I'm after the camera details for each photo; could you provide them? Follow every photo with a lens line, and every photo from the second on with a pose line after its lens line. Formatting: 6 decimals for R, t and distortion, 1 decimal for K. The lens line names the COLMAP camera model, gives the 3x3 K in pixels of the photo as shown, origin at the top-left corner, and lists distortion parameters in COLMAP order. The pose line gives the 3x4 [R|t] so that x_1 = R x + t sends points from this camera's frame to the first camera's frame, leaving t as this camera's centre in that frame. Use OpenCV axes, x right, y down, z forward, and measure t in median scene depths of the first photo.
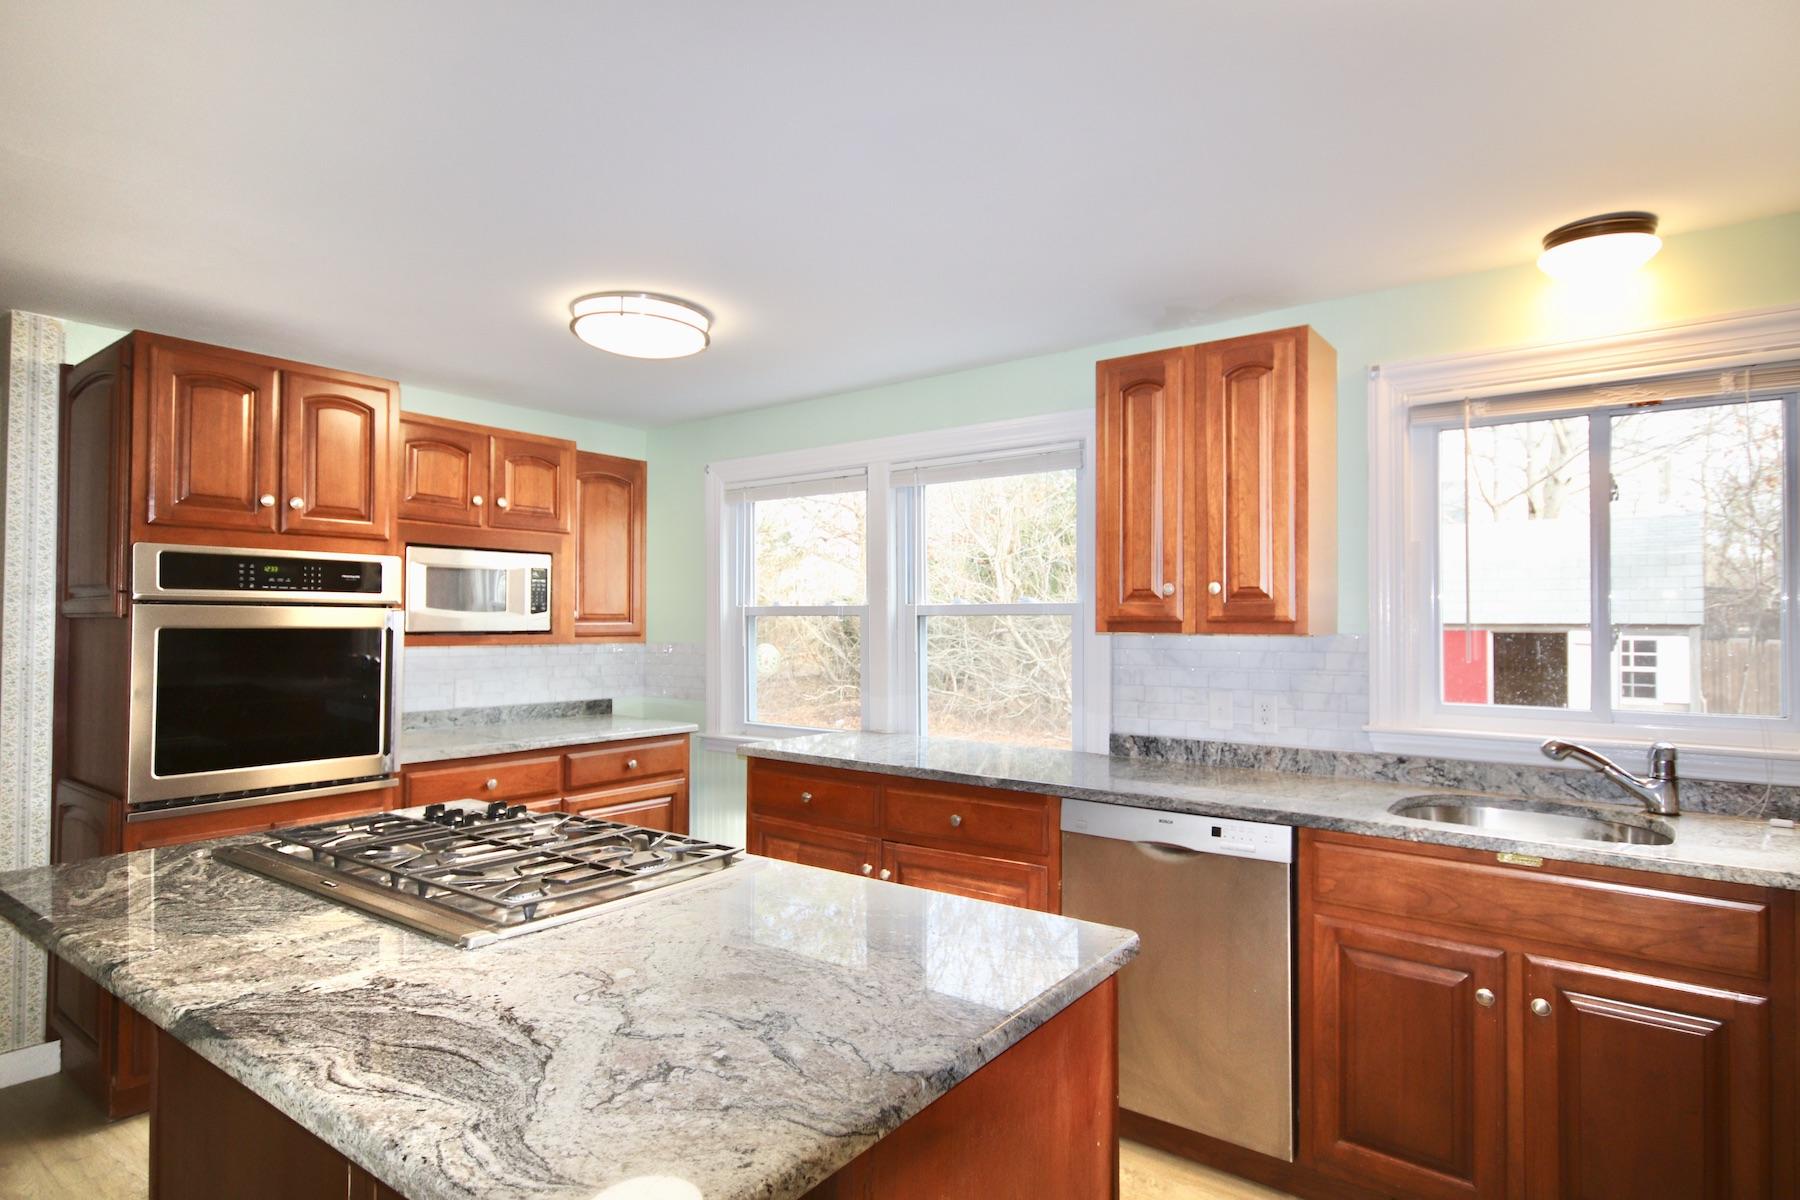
lens RADIAL K [[982.5, 0, 900.0], [0, 982.5, 600.0], [0, 0, 1]] dist [0.007083, 0.001033]
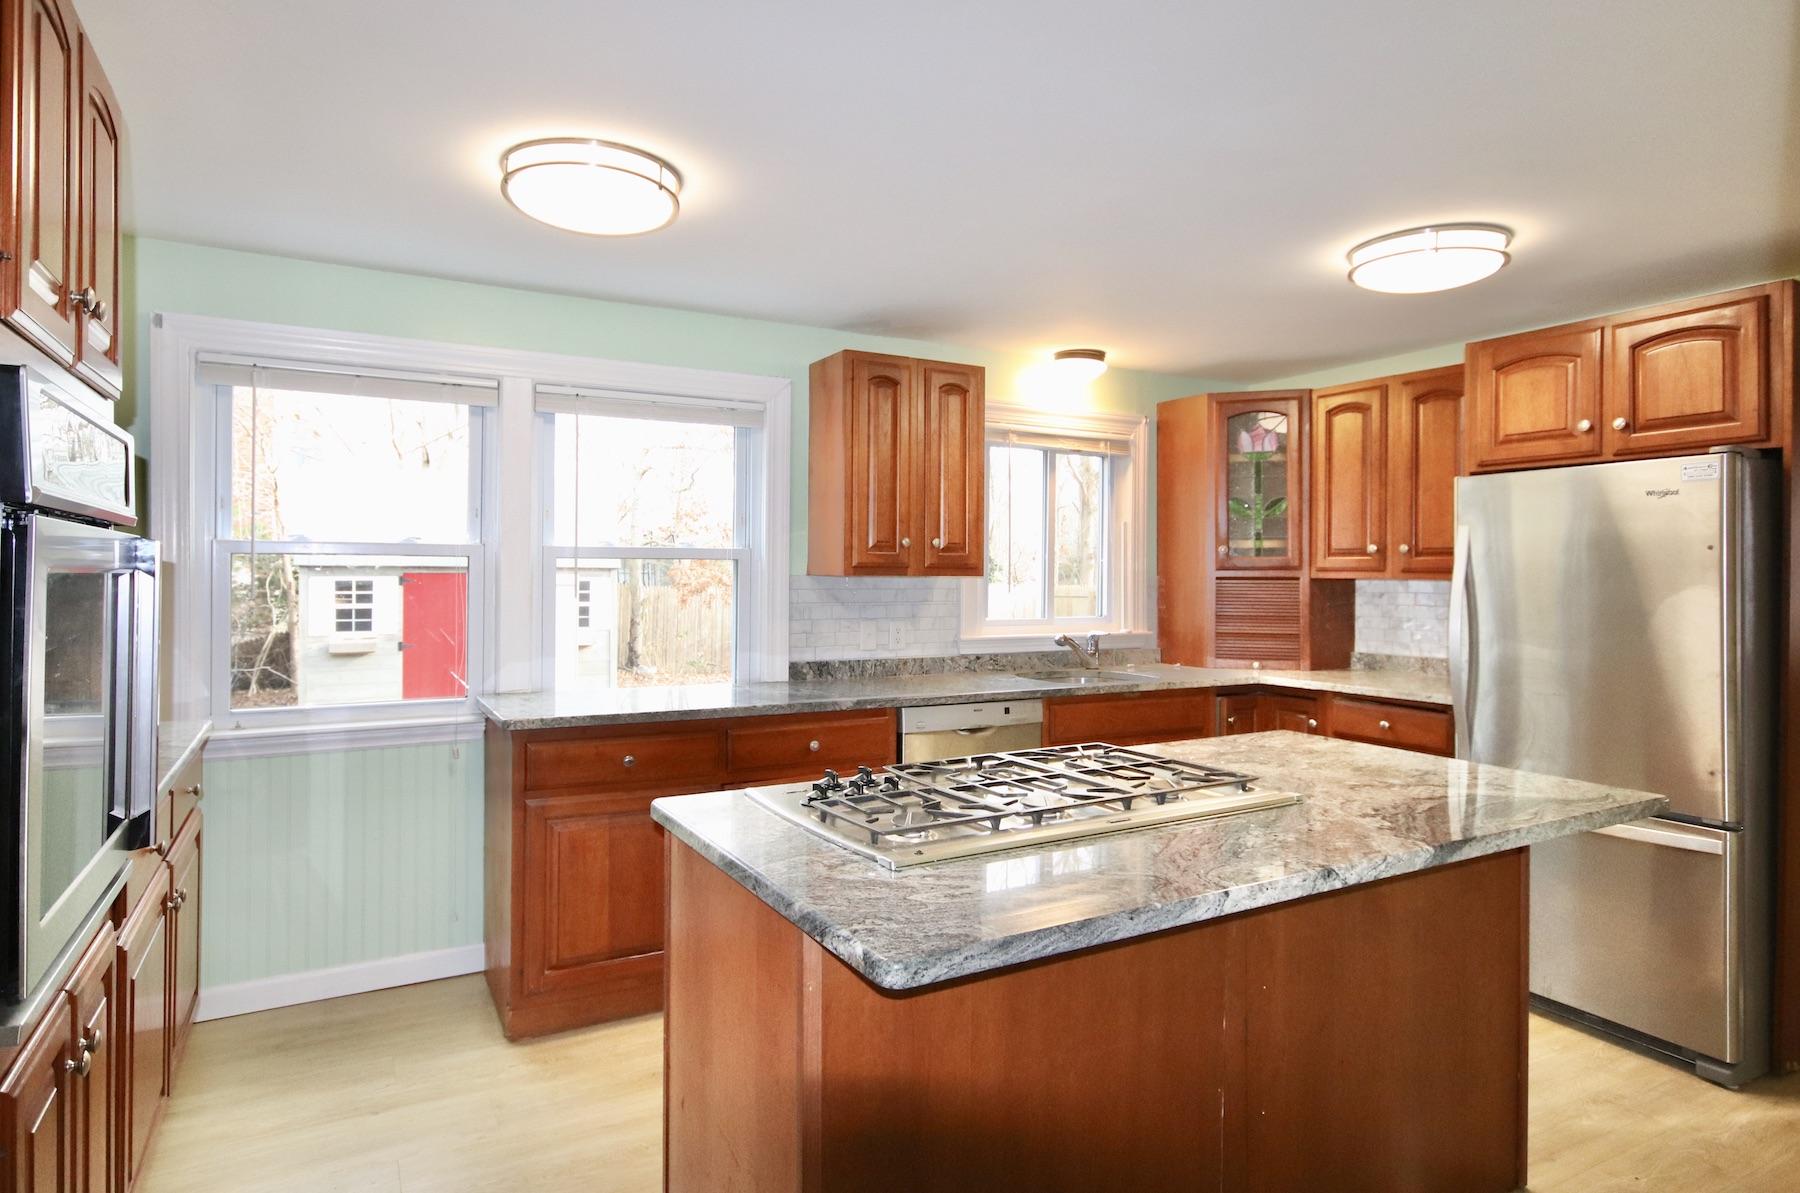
lens RADIAL K [[982.5, 0, 900.0], [0, 982.5, 596.5], [0, 0, 1]] dist [0.007083, 0.001033]
pose [[0.404797, -0.023637, 0.914101, -0.867481], [-0.028496, 0.998854, 0.038448, 0.009690], [-0.913963, -0.041612, 0.403659, 0.446836]]
